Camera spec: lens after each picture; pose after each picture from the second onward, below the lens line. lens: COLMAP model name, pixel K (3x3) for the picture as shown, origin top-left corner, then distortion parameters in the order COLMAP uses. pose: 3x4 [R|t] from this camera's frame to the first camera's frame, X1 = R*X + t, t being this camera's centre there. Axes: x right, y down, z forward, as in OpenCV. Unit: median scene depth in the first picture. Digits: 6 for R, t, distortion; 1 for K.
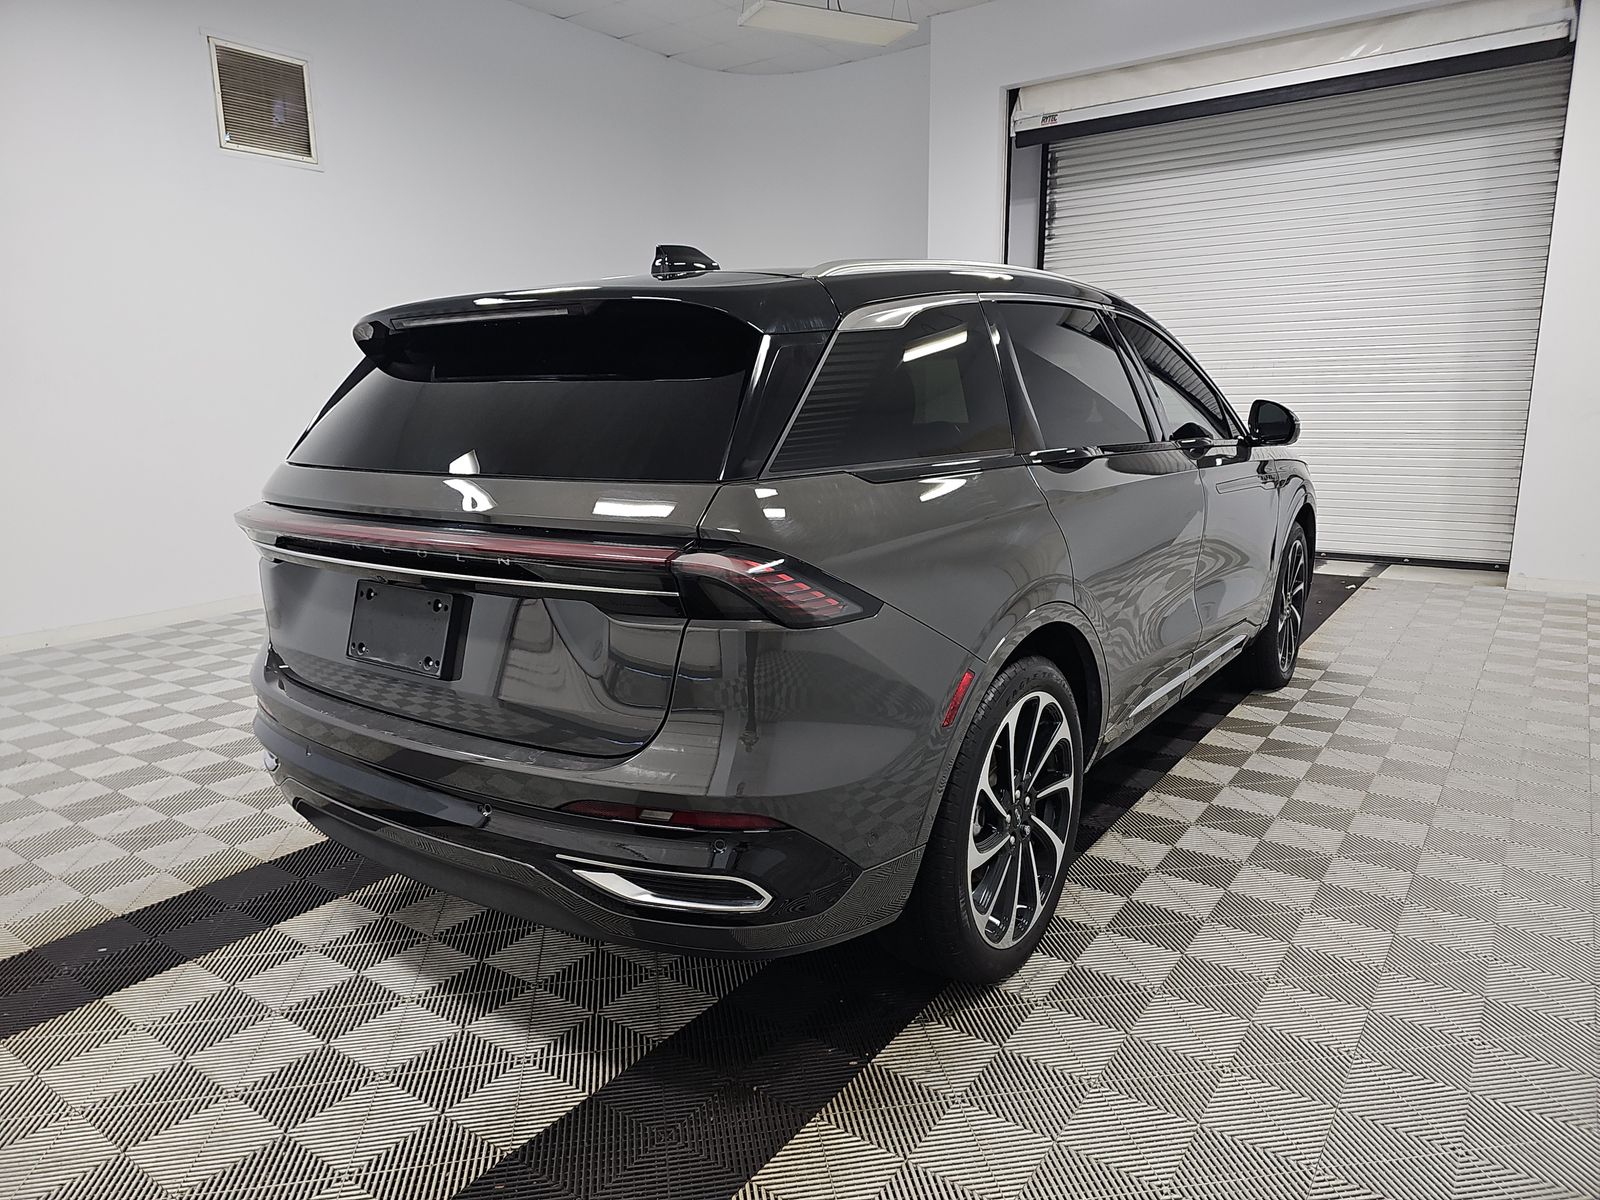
lens RADIAL K [[1090.6, 0, 800.0], [0, 1090.6, 600.0], [0, 0, 1]] dist [0.098032, -0.002013]
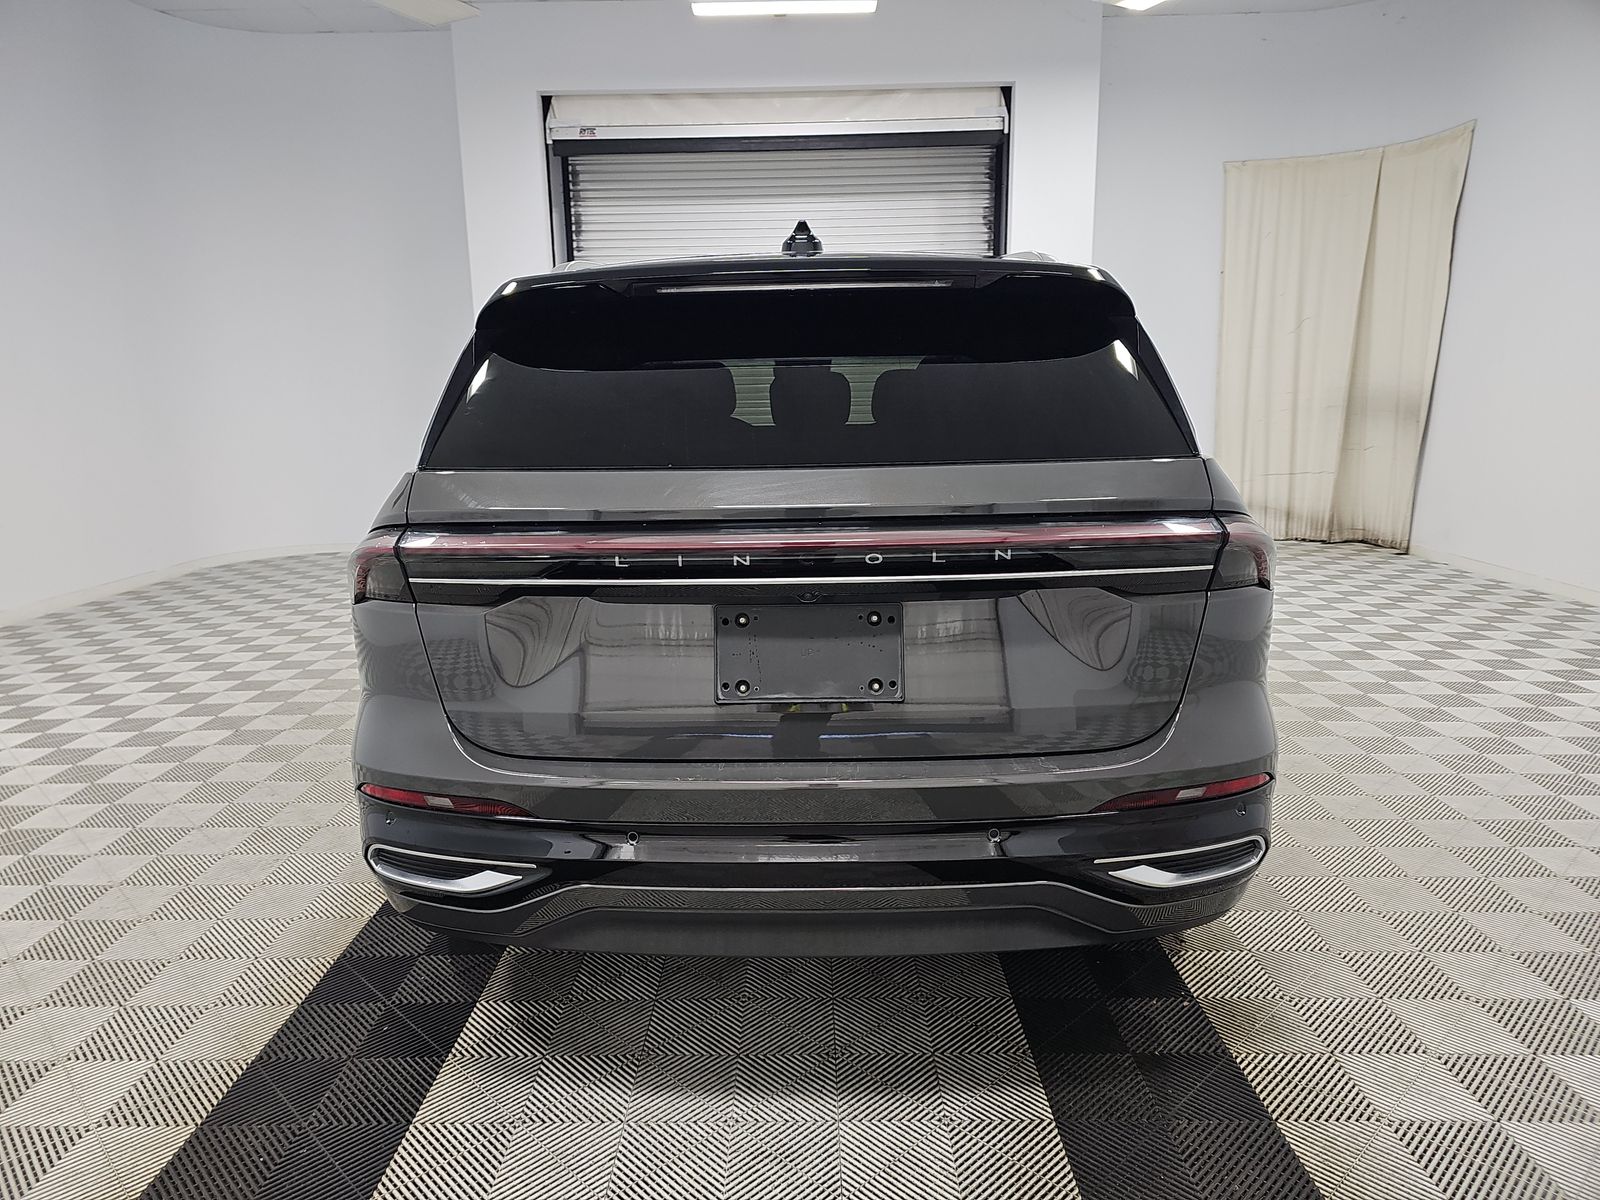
lens RADIAL K [[1063.2, 0, 799.4], [0, 1063.2, 624.6], [0, 0, 1]] dist [0.066286, 0.000298]
pose [[0.837041, -0.123487, 0.533023, -0.191695], [0.117748, 0.992027, 0.044918, -0.008172], [-0.534320, 0.025164, 0.844908, 0.077978]]
